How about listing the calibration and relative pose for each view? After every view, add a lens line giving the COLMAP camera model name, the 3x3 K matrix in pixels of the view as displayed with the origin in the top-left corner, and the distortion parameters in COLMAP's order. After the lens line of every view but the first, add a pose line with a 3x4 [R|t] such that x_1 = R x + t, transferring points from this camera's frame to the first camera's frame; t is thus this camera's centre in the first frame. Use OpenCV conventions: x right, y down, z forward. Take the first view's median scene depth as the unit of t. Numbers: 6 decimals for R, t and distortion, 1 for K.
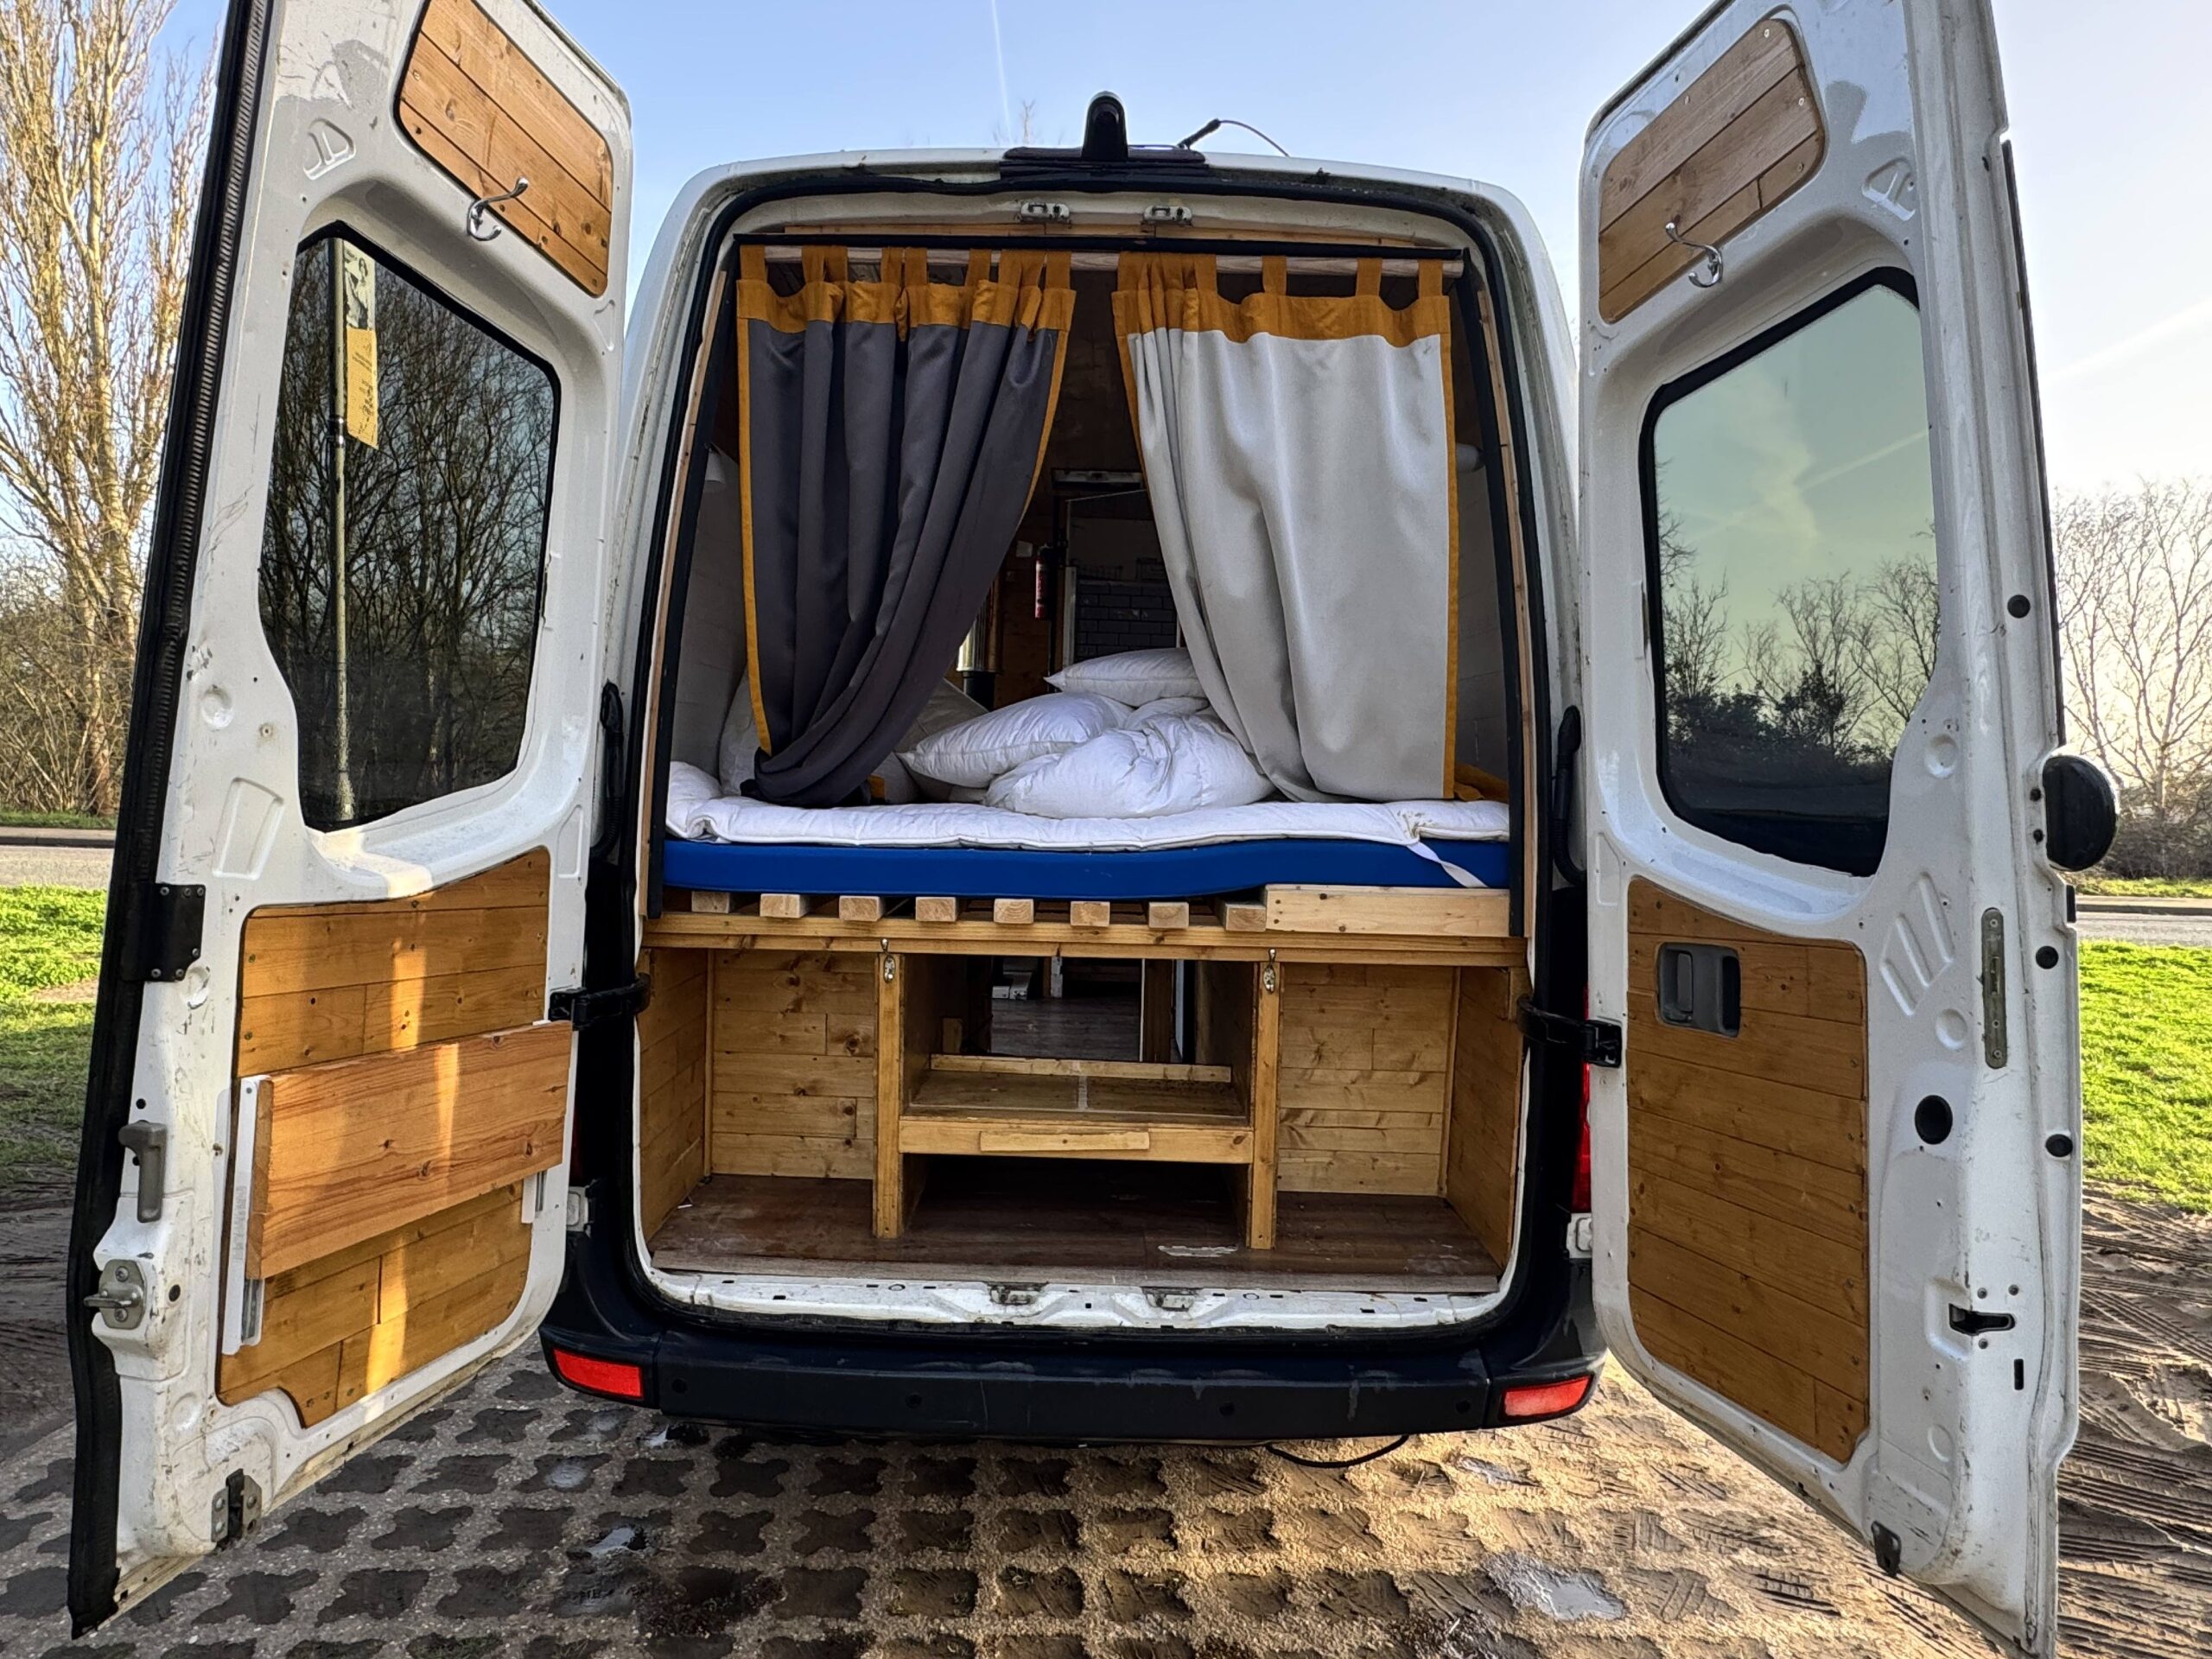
lens RADIAL K [[1380.1, 0, 1102.7], [0, 1380.1, 845.9], [0, 0, 1]] dist [0.002306, -0.001380]
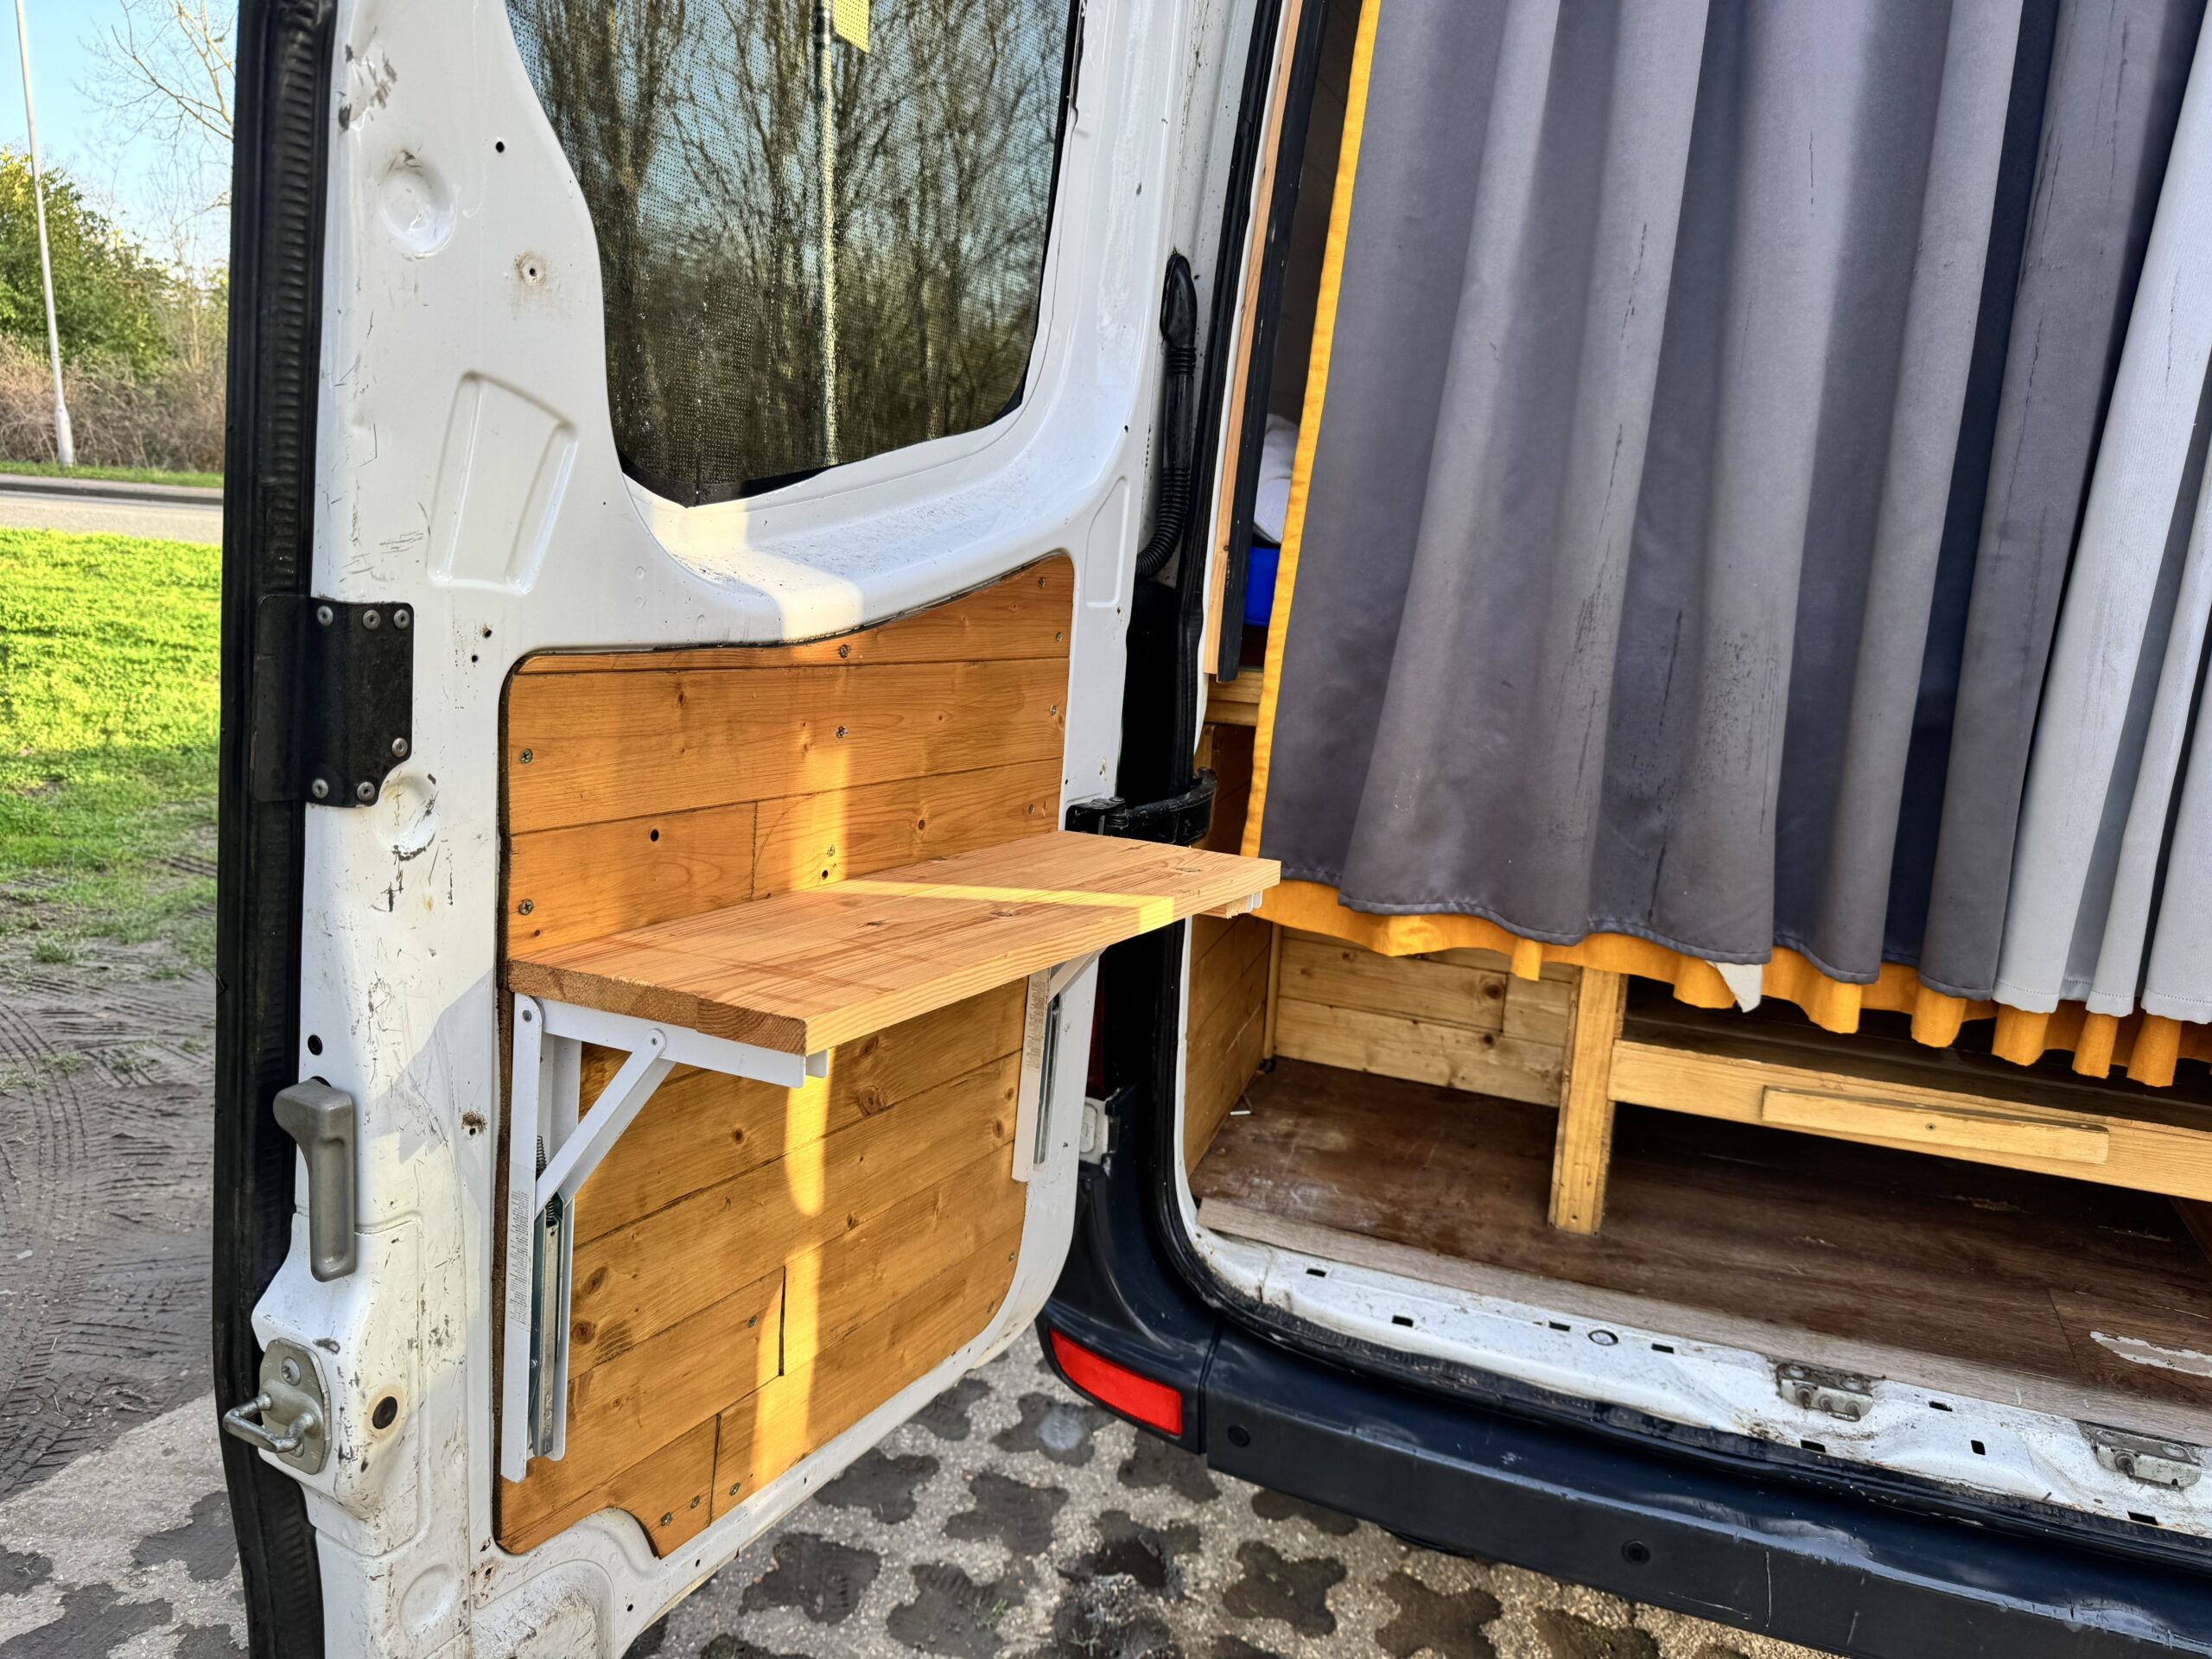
lens RADIAL K [[1557.3, 0, 1106.0], [0, 1557.3, 829.5], [0, 0, 1]] dist [-0.000833, -0.004245]
pose [[0.941954, 0.091411, -0.323058, -0.156534], [-0.034869, 0.983654, 0.176660, 0.001102], [0.333926, -0.155141, 0.929744, 0.359929]]
